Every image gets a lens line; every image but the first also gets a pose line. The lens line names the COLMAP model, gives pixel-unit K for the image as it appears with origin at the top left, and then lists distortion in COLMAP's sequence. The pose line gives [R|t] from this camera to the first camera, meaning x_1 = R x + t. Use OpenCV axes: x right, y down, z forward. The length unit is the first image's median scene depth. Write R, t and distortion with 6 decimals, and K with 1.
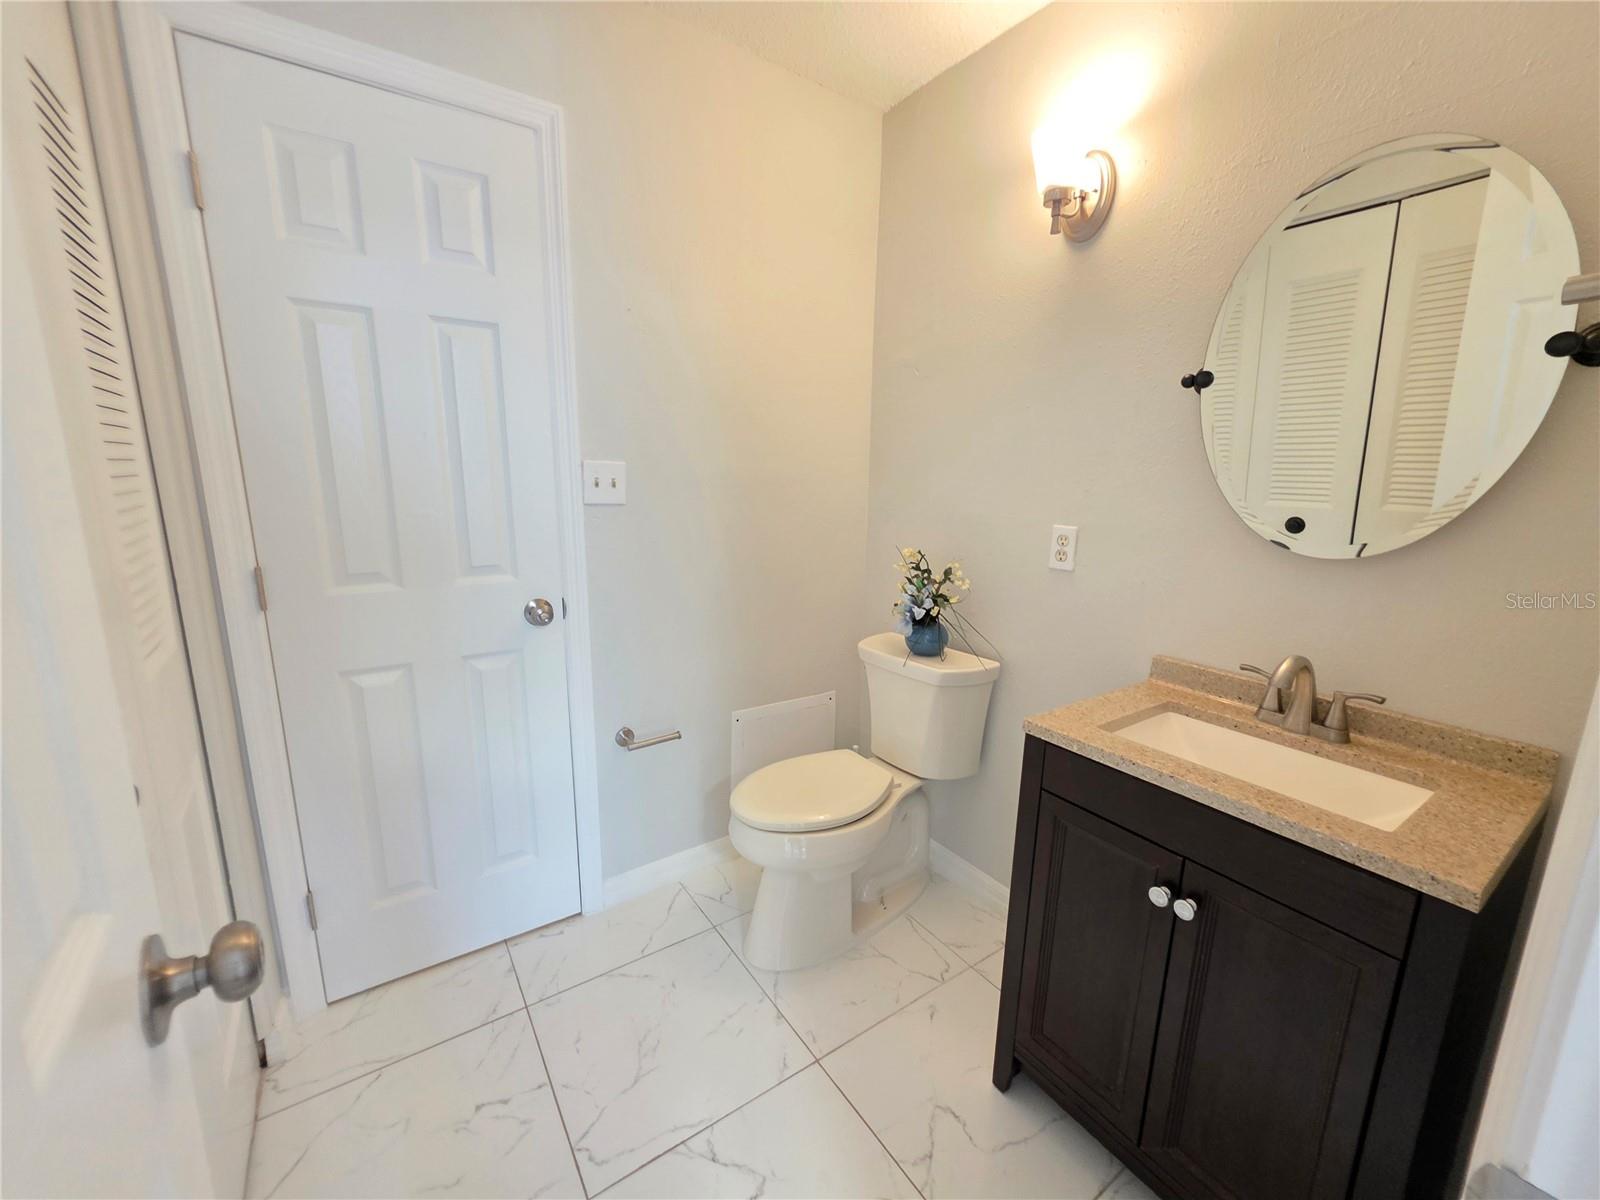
lens RADIAL K [[642.4, 0, 797.2], [0, 642.4, 599.0], [0, 0, 1]] dist [0.000764, -0.000120]
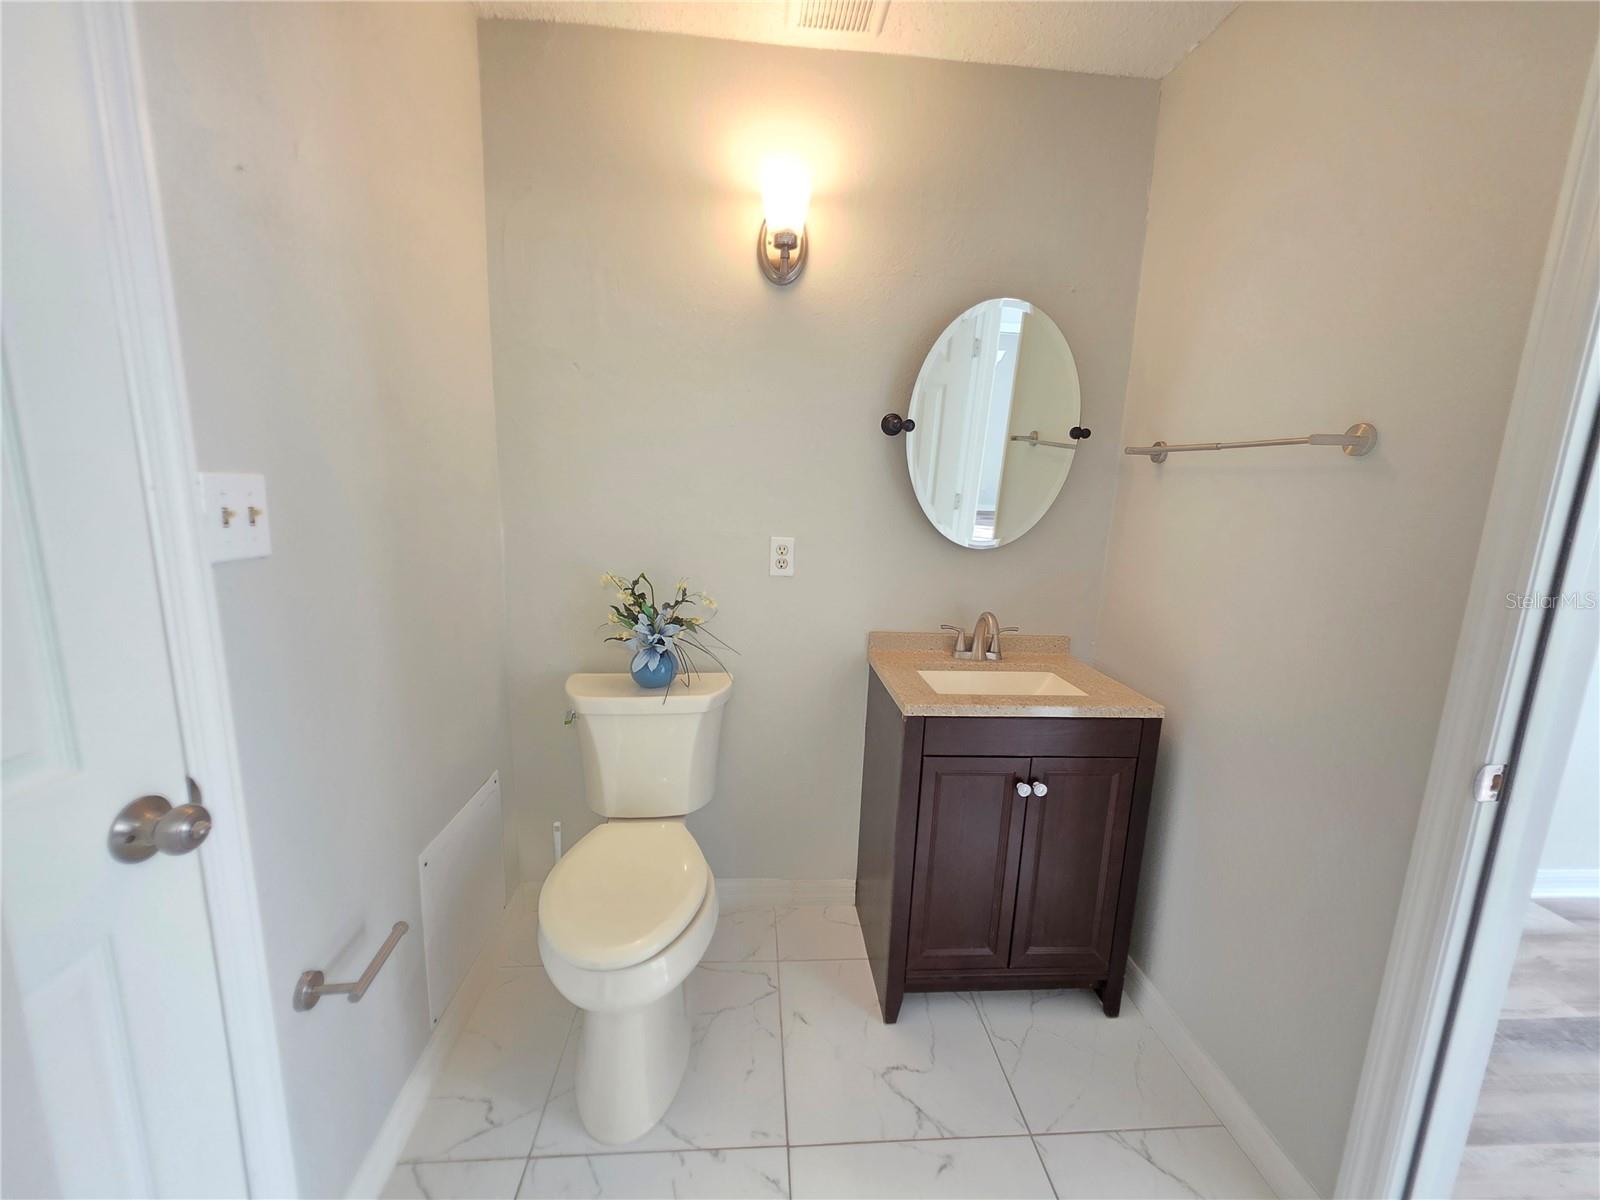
lens RADIAL K [[642.4, 0, 797.2], [0, 642.4, 599.0], [0, 0, 1]] dist [0.000764, -0.000120]
pose [[0.497178, -0.155550, 0.853591, -0.539192], [0.143381, 0.985002, 0.095984, -0.110702], [-0.855719, 0.074667, 0.512024, 0.409552]]
